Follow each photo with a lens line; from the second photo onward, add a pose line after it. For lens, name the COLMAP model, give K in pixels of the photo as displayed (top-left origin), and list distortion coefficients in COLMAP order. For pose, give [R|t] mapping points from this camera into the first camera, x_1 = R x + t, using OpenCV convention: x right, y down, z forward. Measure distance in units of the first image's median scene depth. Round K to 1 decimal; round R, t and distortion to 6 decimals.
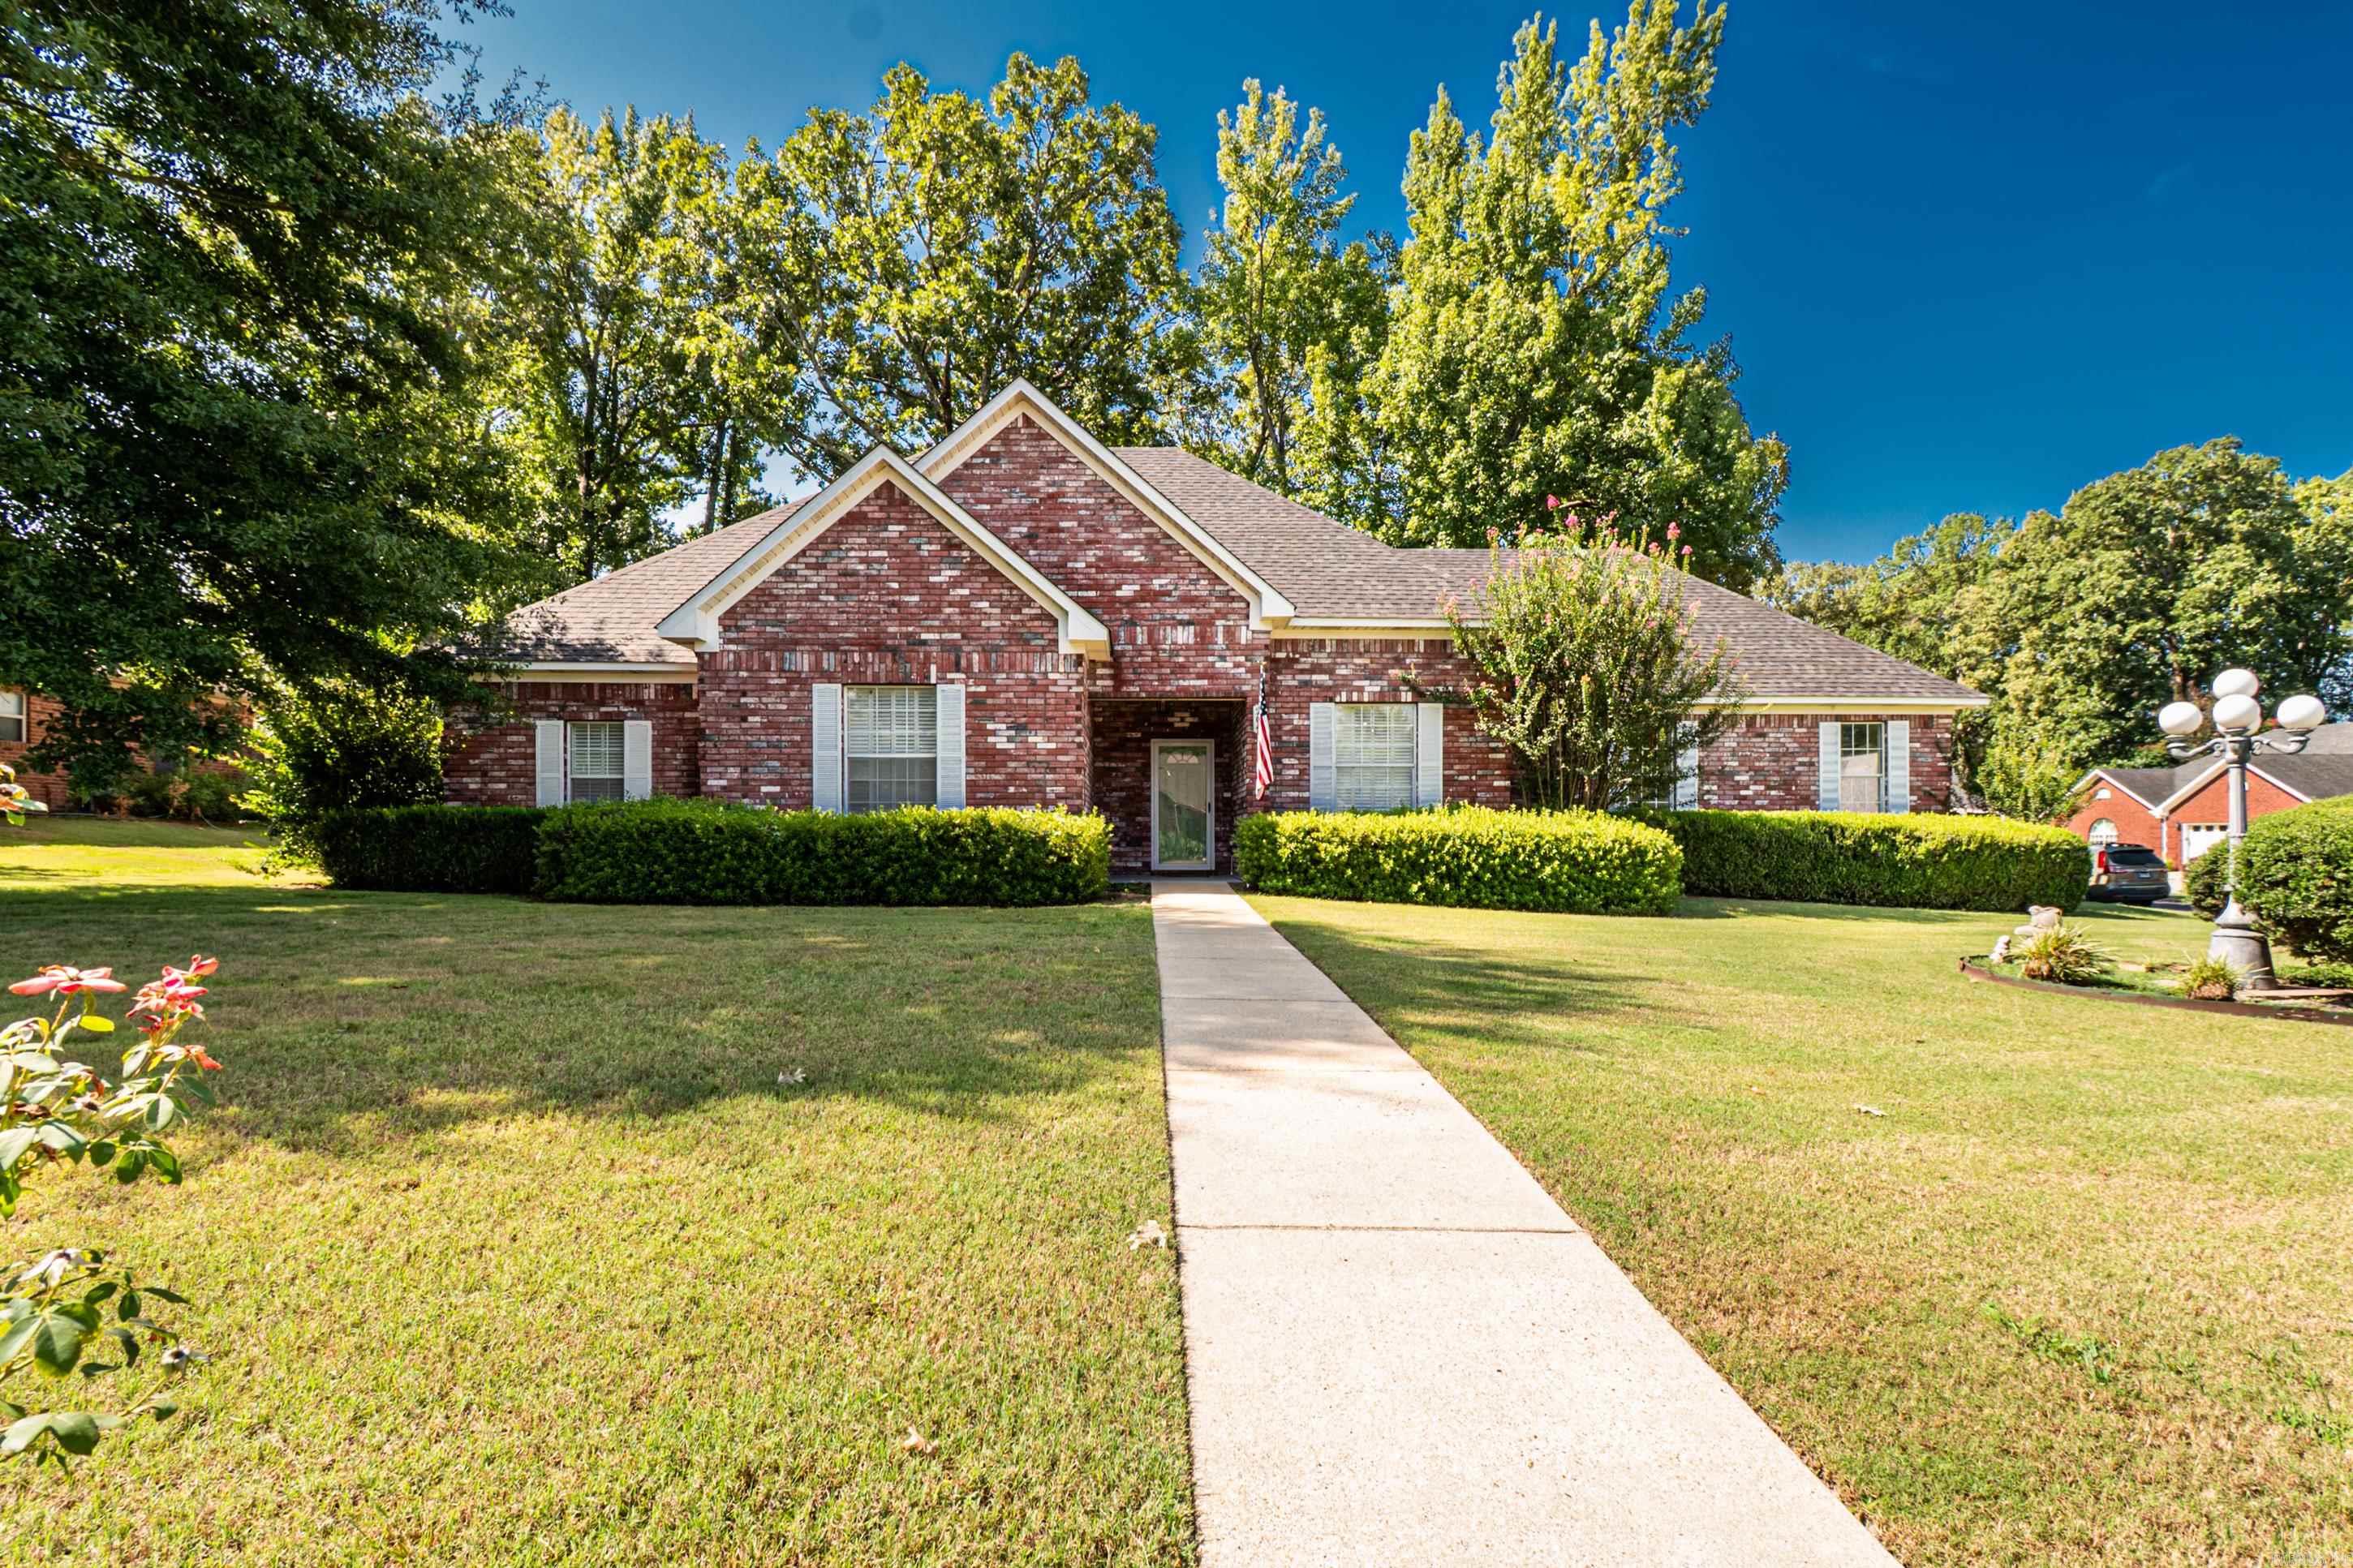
lens RADIAL K [[1154.8, 0, 1177.0], [0, 1154.8, 847.4], [0, 0, 1]] dist [0.013918, -0.011967]
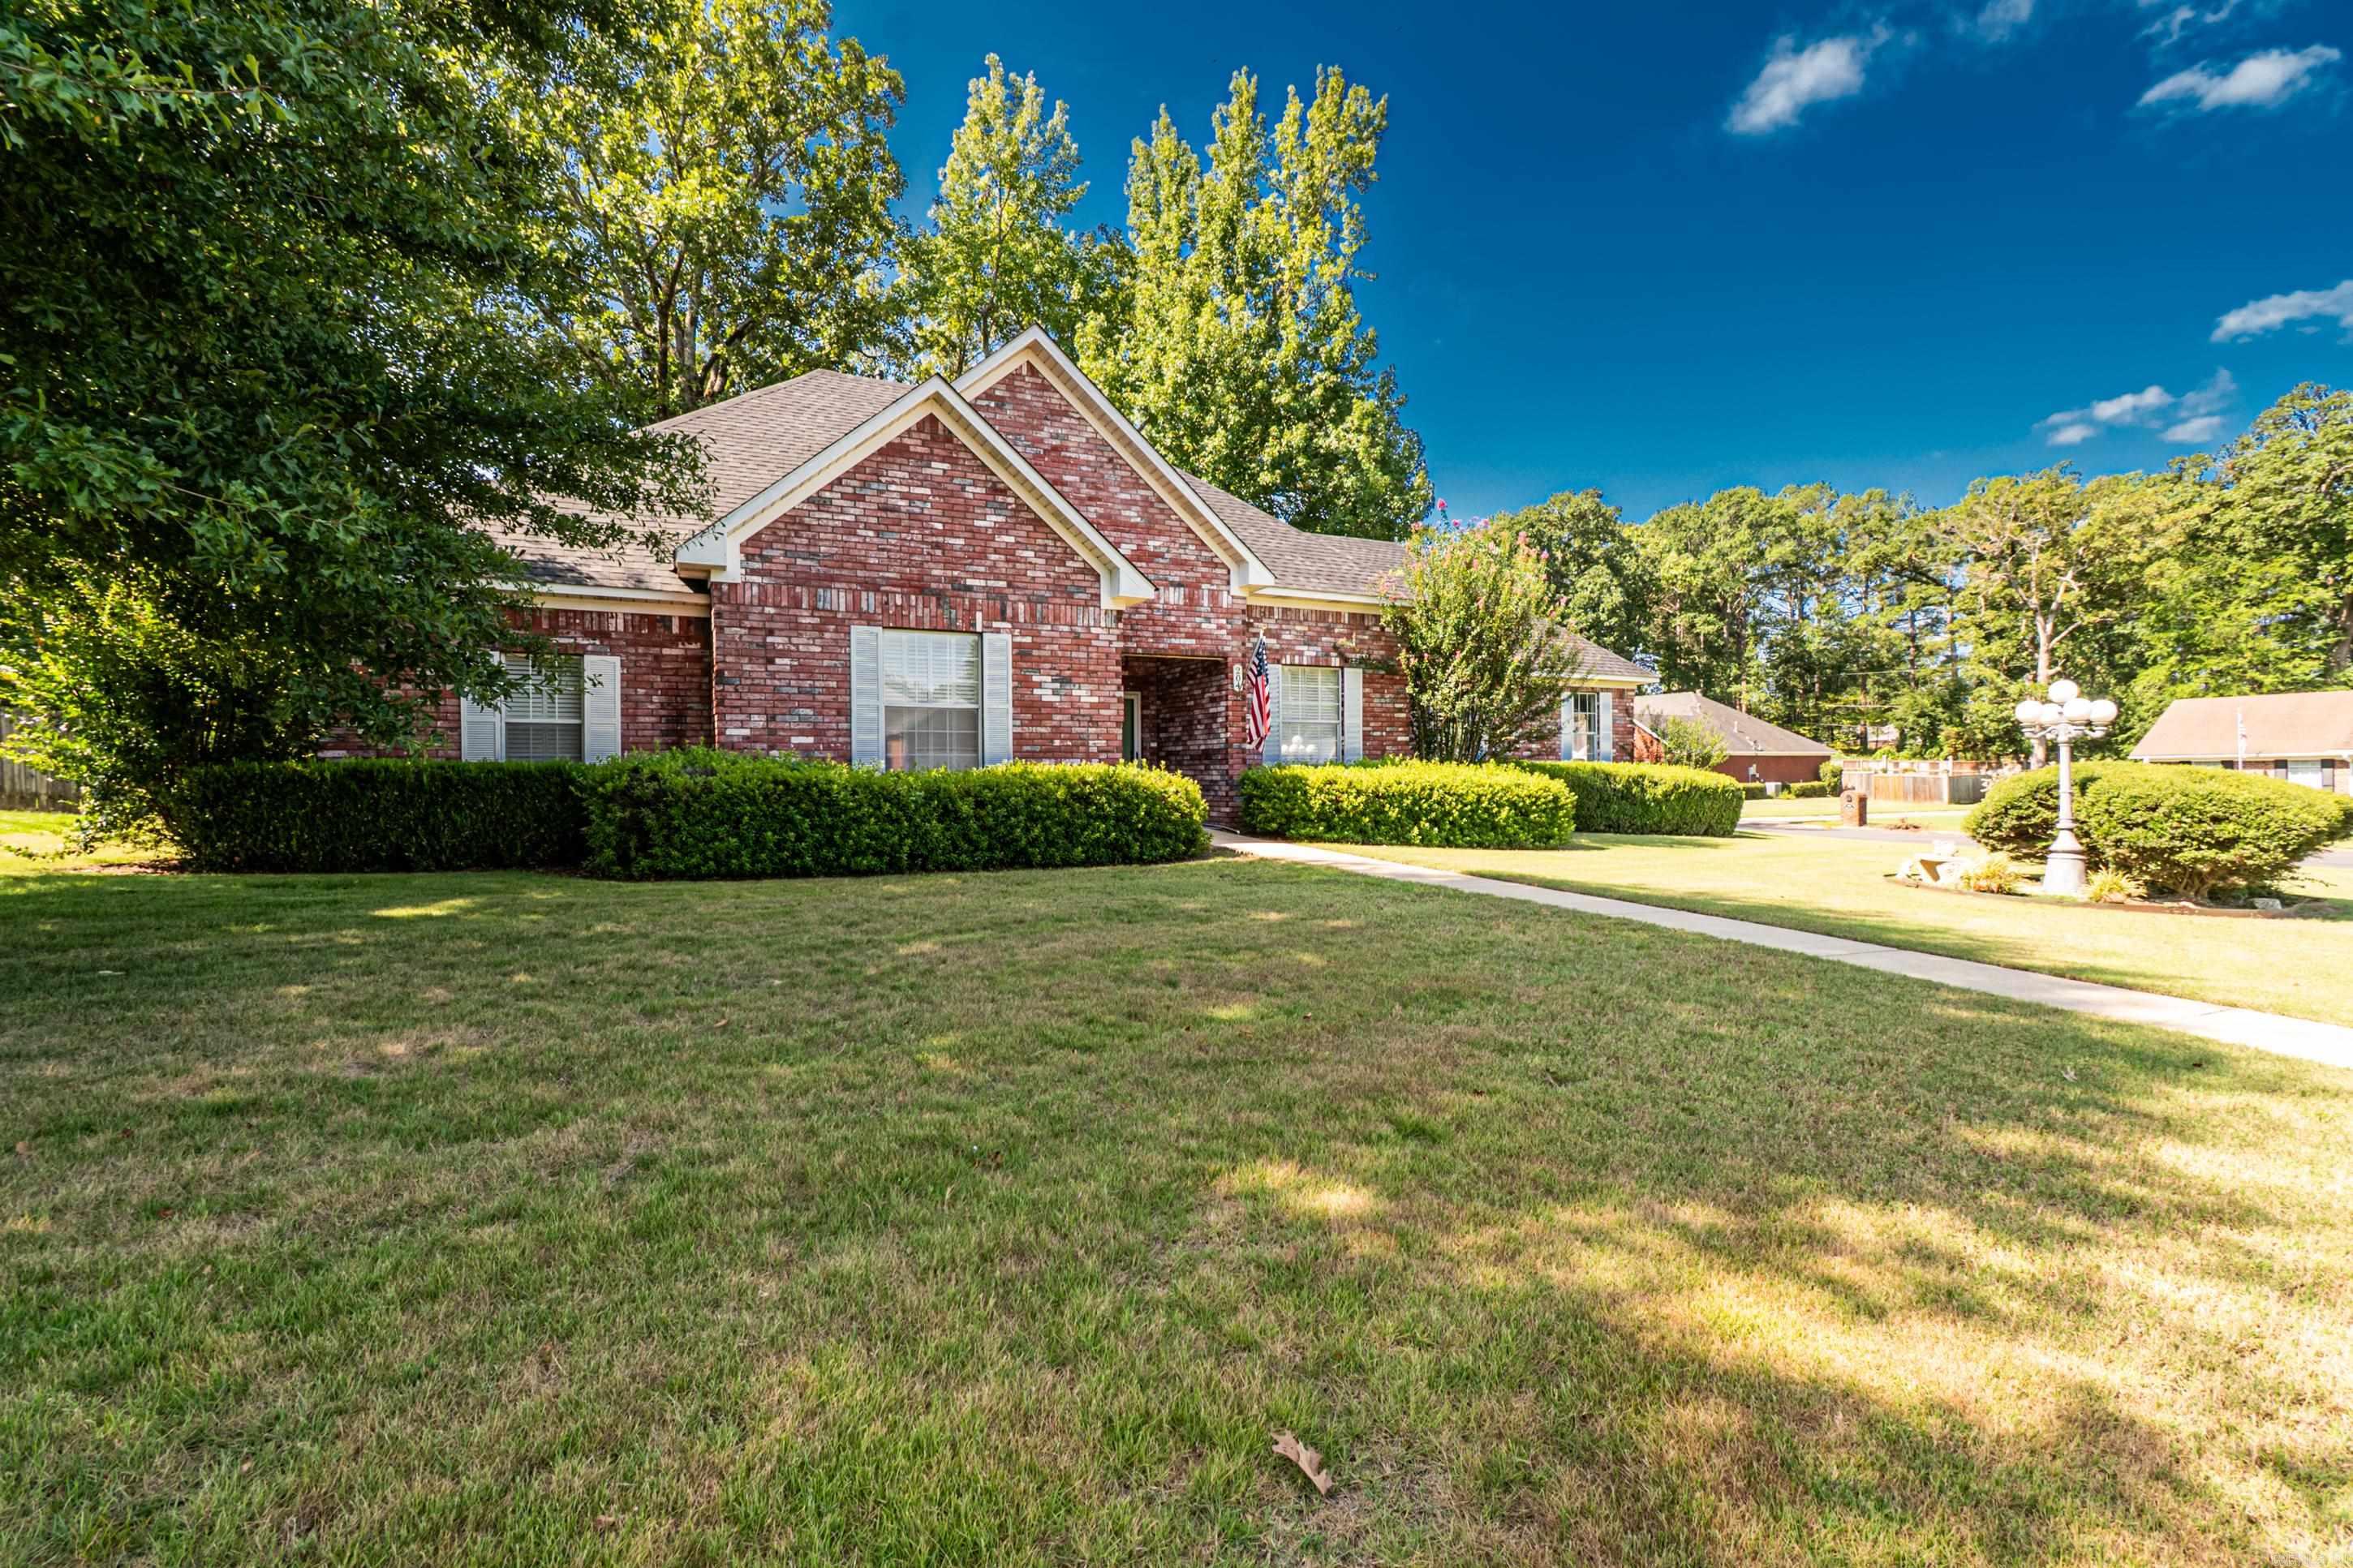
lens RADIAL K [[1041.6, 0, 1176.5], [0, 1041.6, 784.0], [0, 0, 1]] dist [0.012670, -0.007843]
pose [[0.915665, -0.006876, 0.401883, -0.408424], [0.004110, 0.999962, 0.007743, -0.021072], [-0.401921, -0.005438, 0.915658, 0.138350]]
